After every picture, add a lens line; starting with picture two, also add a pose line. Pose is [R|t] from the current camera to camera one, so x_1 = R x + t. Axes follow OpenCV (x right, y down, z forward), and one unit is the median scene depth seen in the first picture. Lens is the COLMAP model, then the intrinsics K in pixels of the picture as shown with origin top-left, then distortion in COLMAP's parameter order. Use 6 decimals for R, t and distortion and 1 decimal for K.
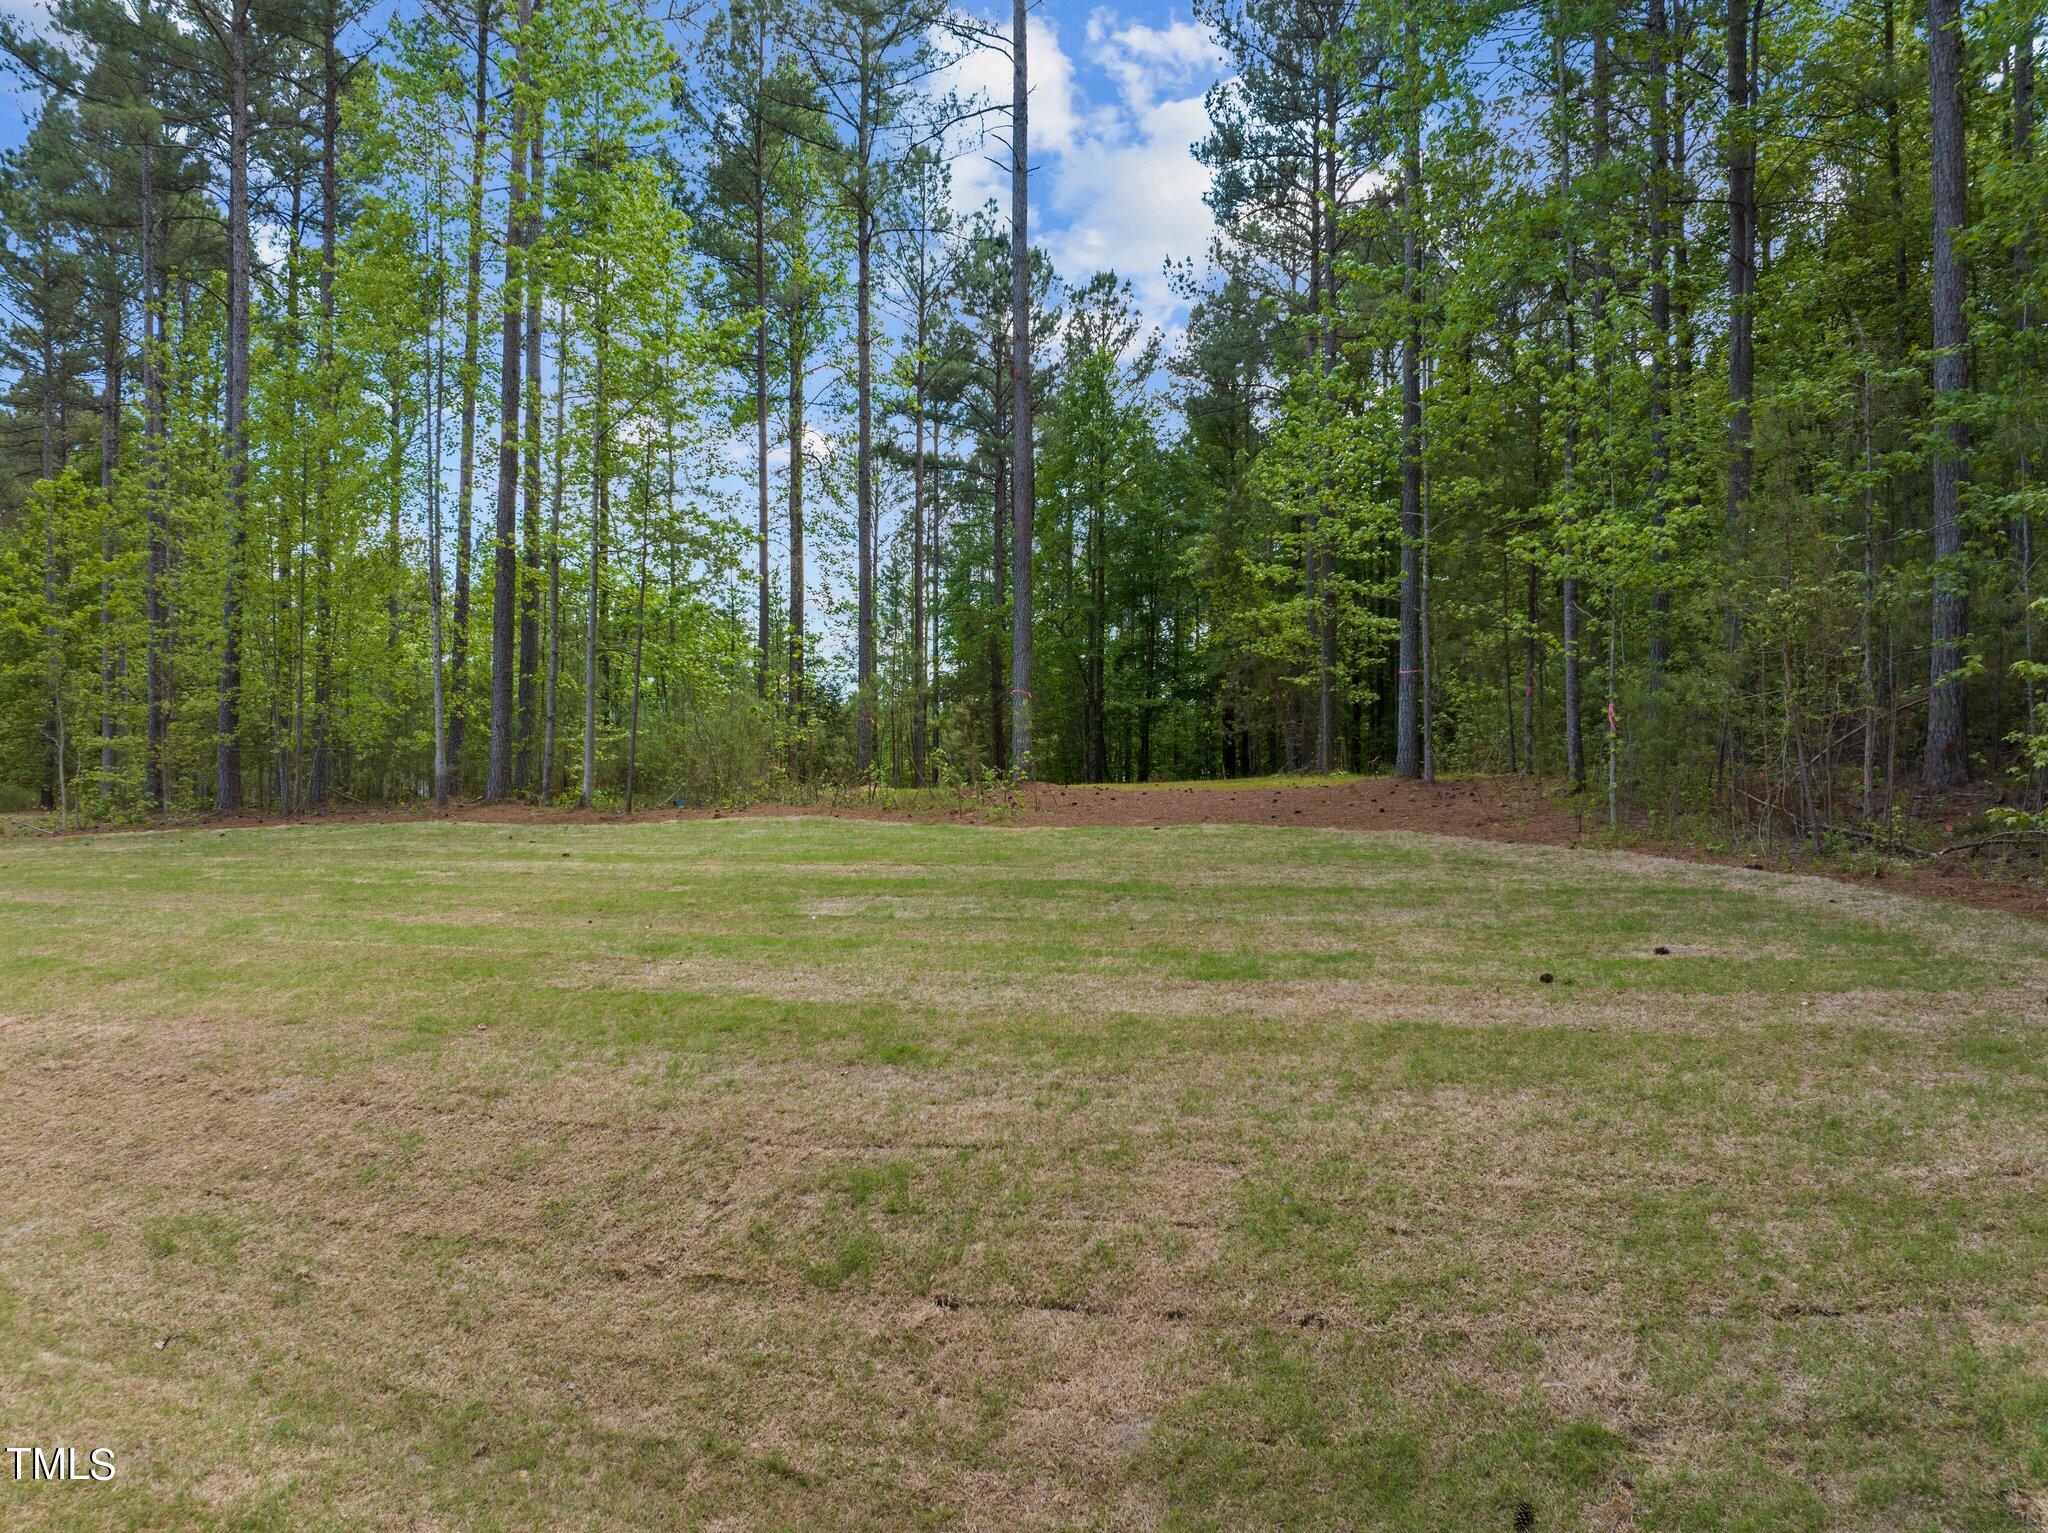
lens RADIAL K [[1430.3, 0, 1024.6], [0, 1430.3, 769.1], [0, 0, 1]] dist [0.003847, 0.001248]
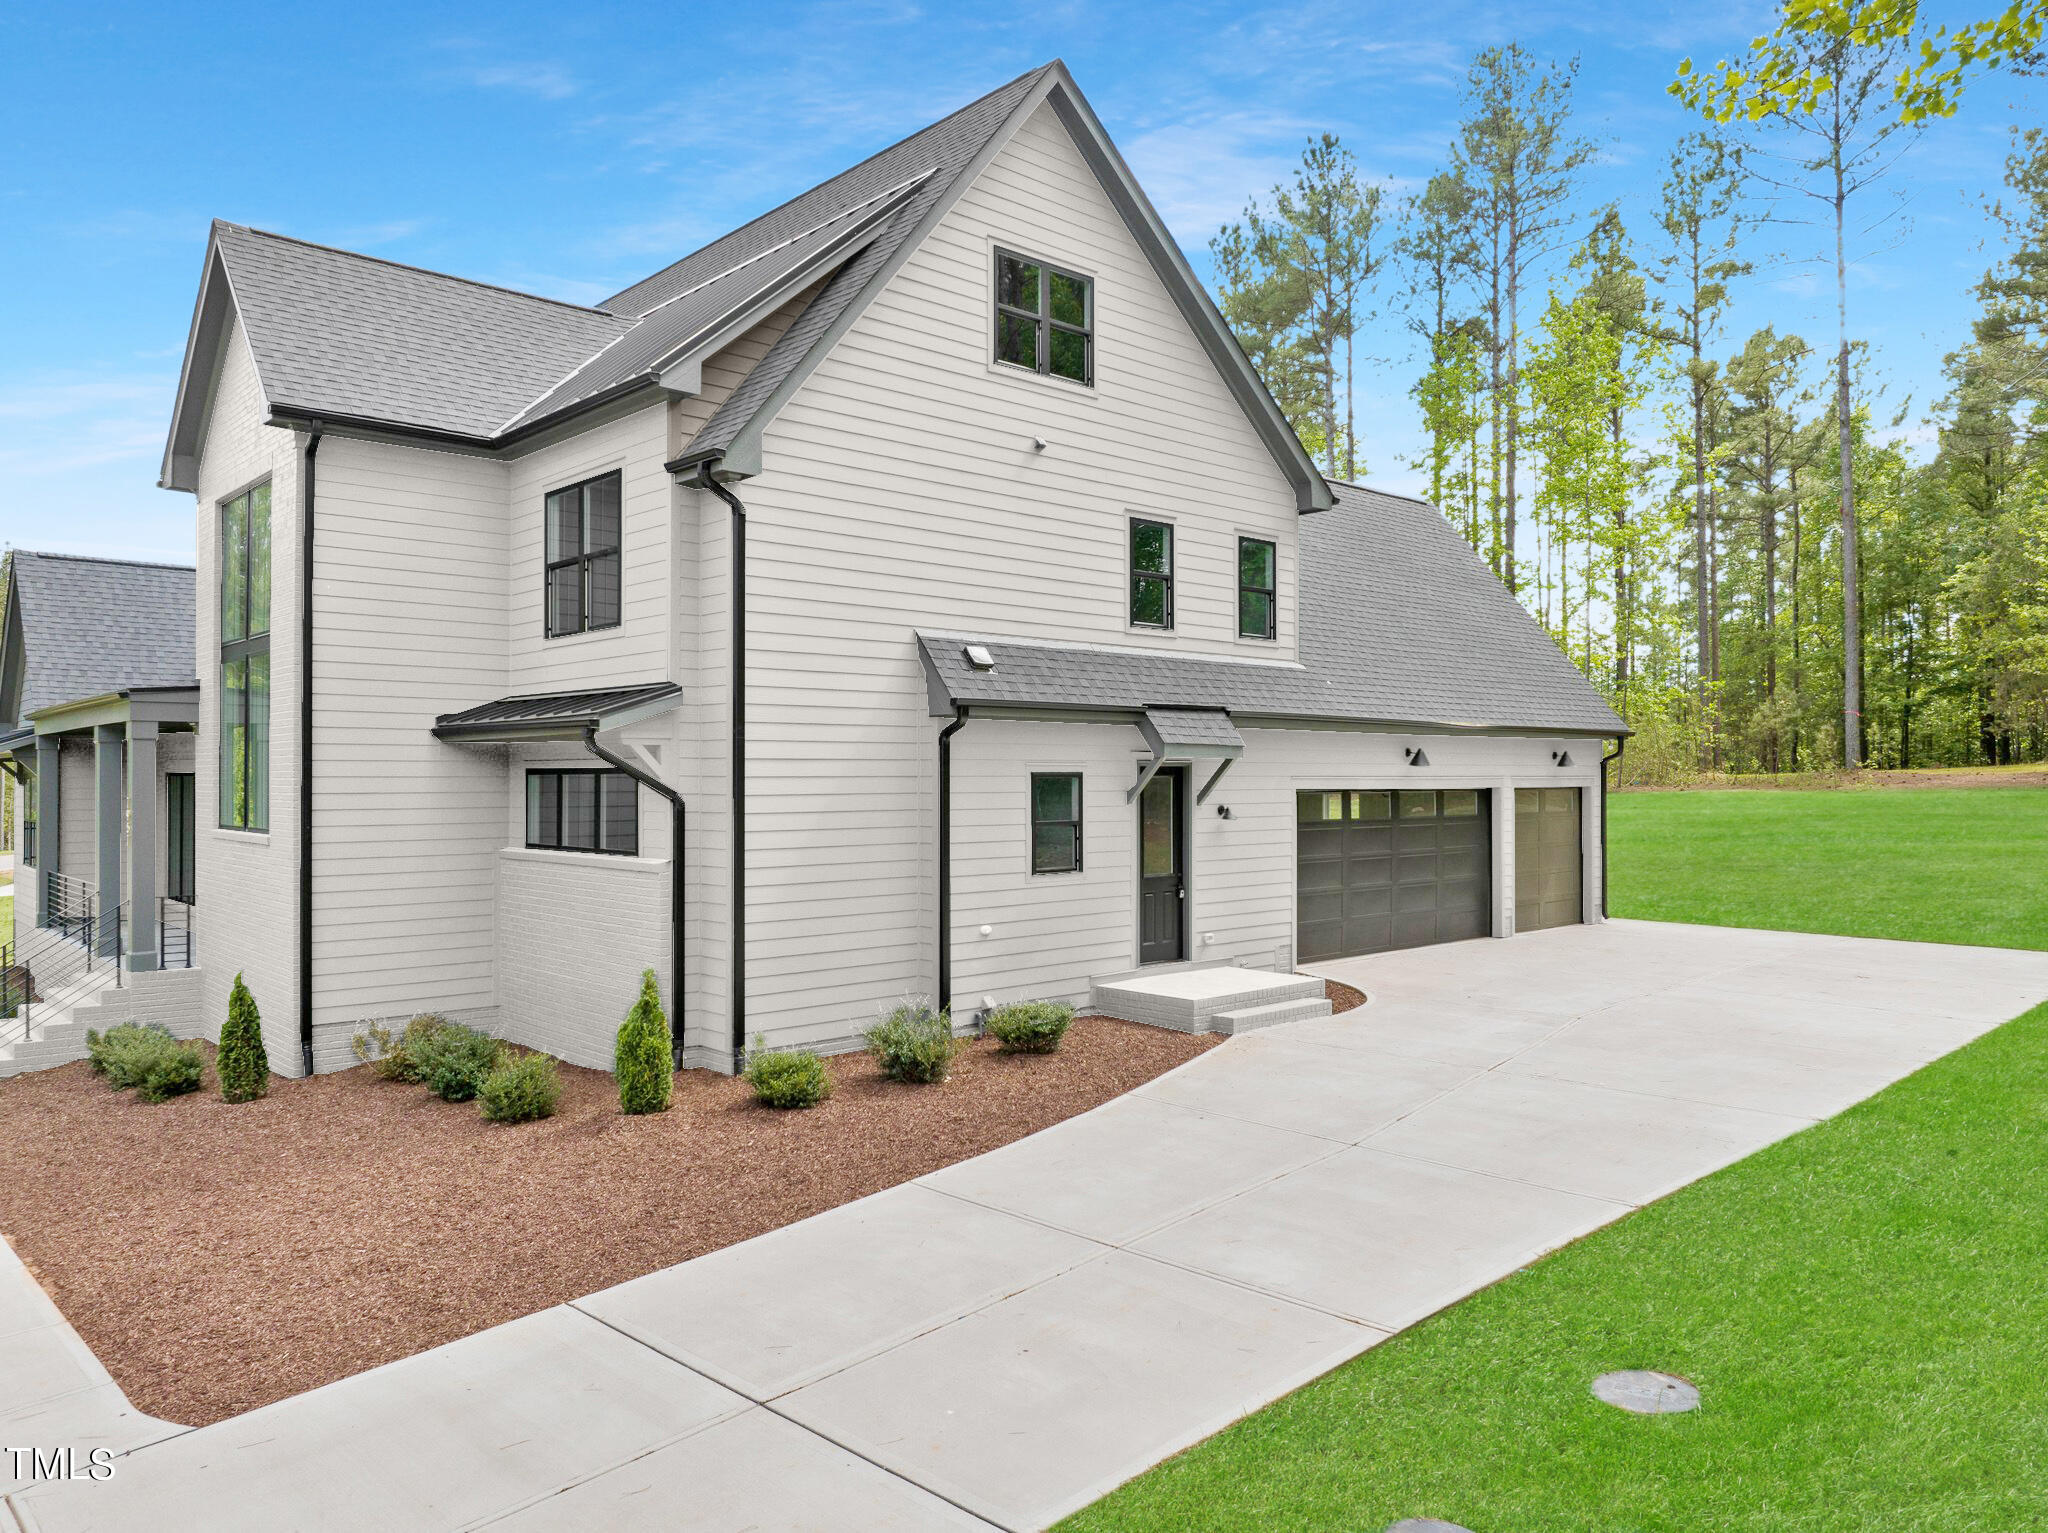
lens RADIAL K [[1430.3, 0, 1022.3], [0, 1430.3, 763.0], [0, 0, 1]] dist [0.003847, 0.001248]
pose [[0.903936, -0.010261, -0.427545, -0.062655], [0.009905, 0.999946, -0.003058, 0.001321], [0.427553, -0.001470, 0.903989, -0.346288]]
